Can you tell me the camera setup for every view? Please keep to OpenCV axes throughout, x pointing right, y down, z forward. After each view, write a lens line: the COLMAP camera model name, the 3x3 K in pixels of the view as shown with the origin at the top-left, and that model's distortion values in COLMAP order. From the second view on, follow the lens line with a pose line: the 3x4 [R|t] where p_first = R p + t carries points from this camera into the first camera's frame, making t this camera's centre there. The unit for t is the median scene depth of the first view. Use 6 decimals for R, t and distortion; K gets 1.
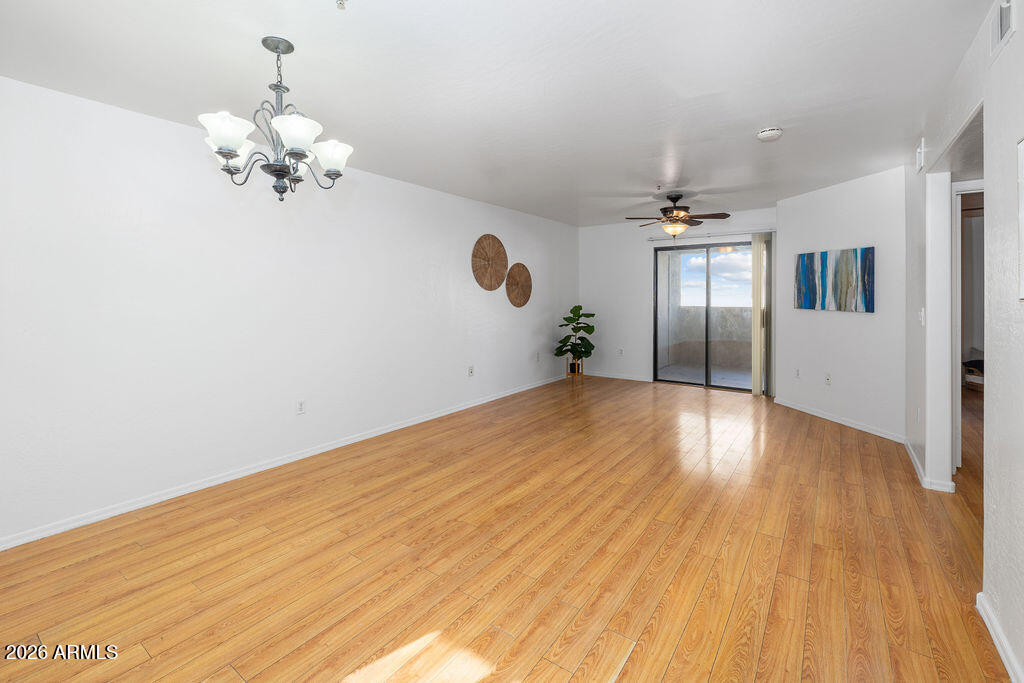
lens RADIAL K [[447.8, 0, 513.1], [0, 447.8, 294.0], [0, 0, 1]] dist [0.000624, 0.000534]
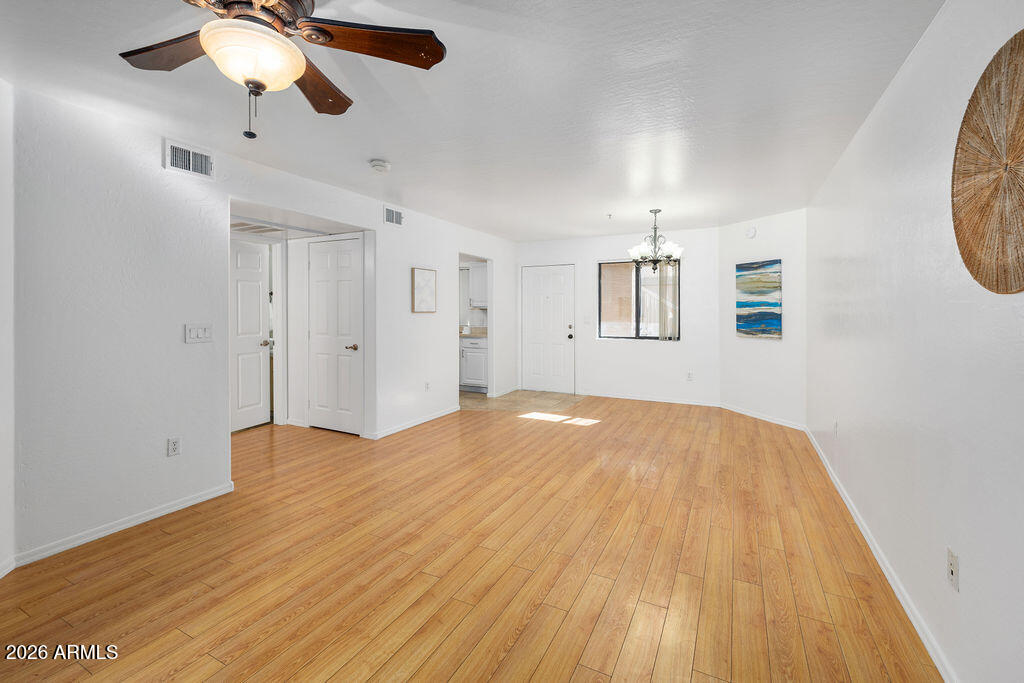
lens RADIAL K [[435.9, 0, 514.4], [0, 435.9, 306.6], [0, 0, 1]] dist [-0.000523, 0.000154]
pose [[-0.987813, -0.001955, -0.155633, 0.274891], [-0.000186, 0.999935, -0.011381, 0.001886], [0.155646, -0.011214, -0.987749, 1.421256]]
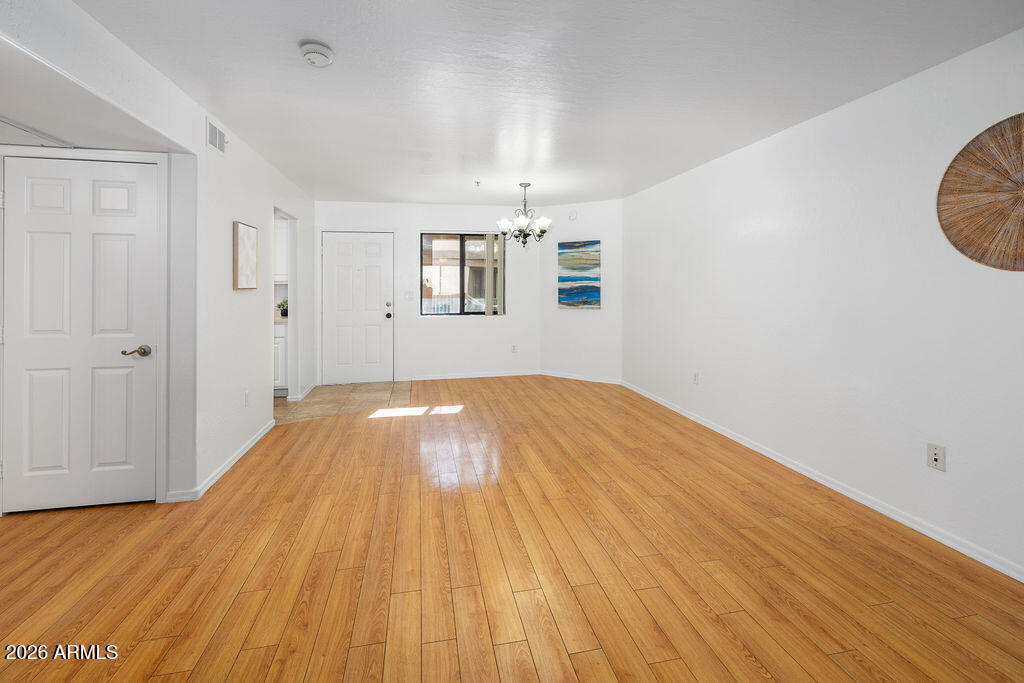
lens RADIAL K [[446.4, 0, 510.3], [0, 446.4, 280.7], [0, 0, 1]] dist [0.000895, 0.000224]
pose [[-0.677183, -0.003119, -0.735808, 0.586287], [0.007313, 0.999913, -0.010968, 0.001159], [0.735778, -0.012808, -0.677101, 1.135445]]
